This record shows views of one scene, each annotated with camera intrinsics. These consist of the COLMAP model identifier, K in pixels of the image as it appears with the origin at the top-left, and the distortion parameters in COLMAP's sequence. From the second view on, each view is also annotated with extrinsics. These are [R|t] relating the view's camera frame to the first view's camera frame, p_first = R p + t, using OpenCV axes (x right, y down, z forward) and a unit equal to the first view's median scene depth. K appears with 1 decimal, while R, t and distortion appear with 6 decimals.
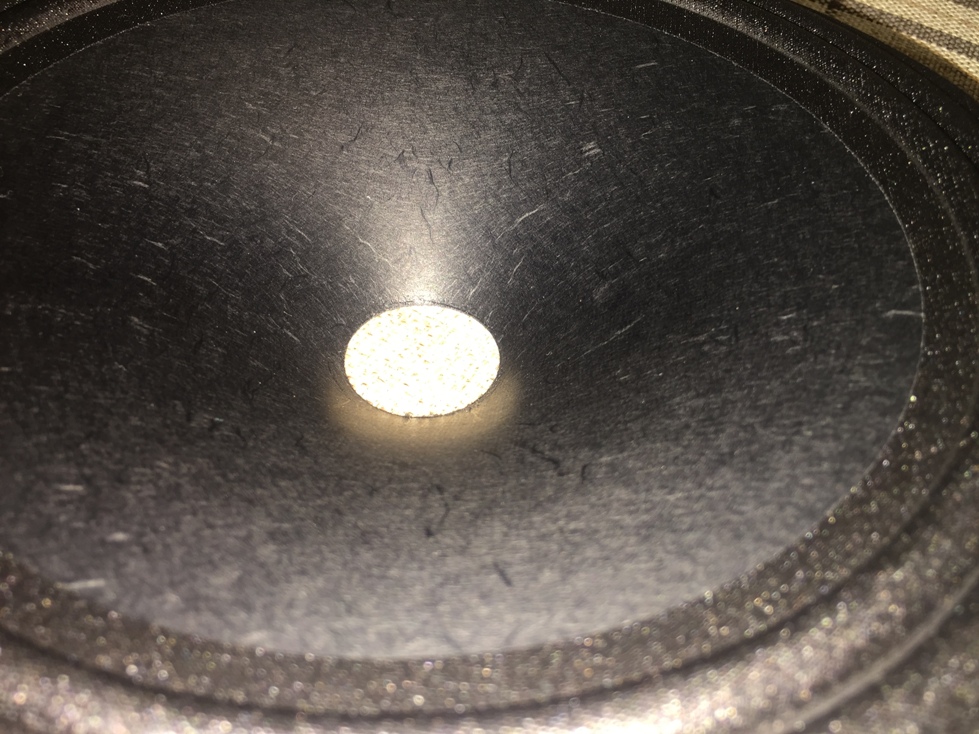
lens RADIAL K [[821.0, 0, 492.1], [0, 821.0, 361.9], [0, 0, 1]] dist [-0.007983, -0.014492]
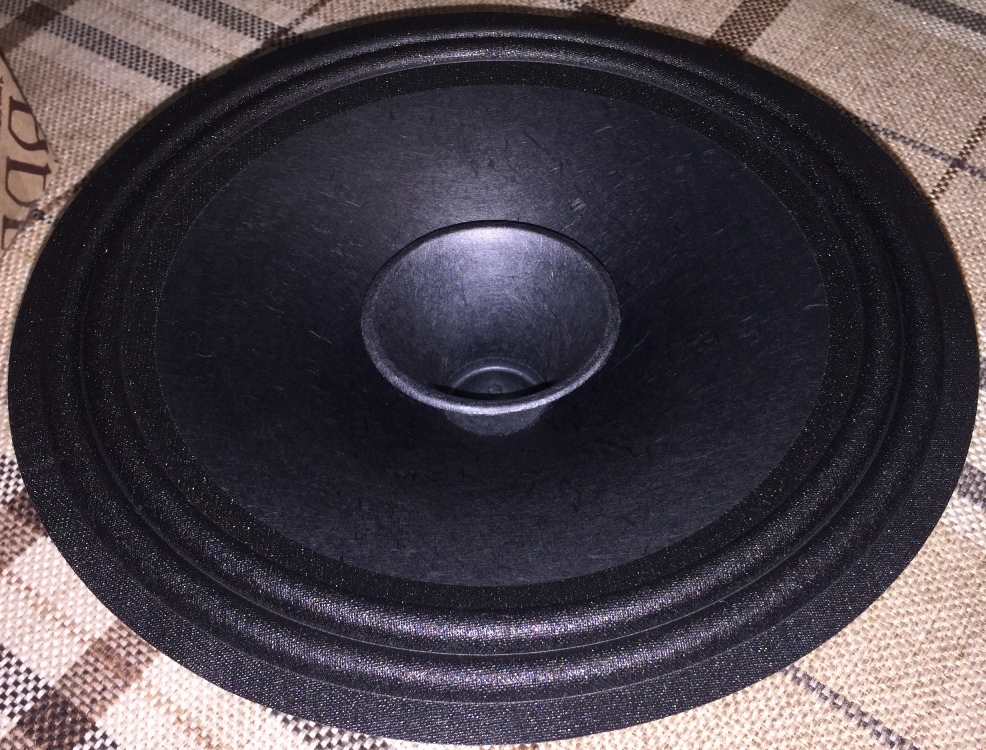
lens RADIAL K [[954.7, 0, 491.2], [0, 954.7, 379.6], [0, 0, 1]] dist [-0.083563, 0.000000]
pose [[0.972123, -0.226405, 0.060975, -0.256458], [0.220573, 0.971238, 0.089689, -0.226302], [-0.079527, -0.073739, 0.994102, -0.792072]]
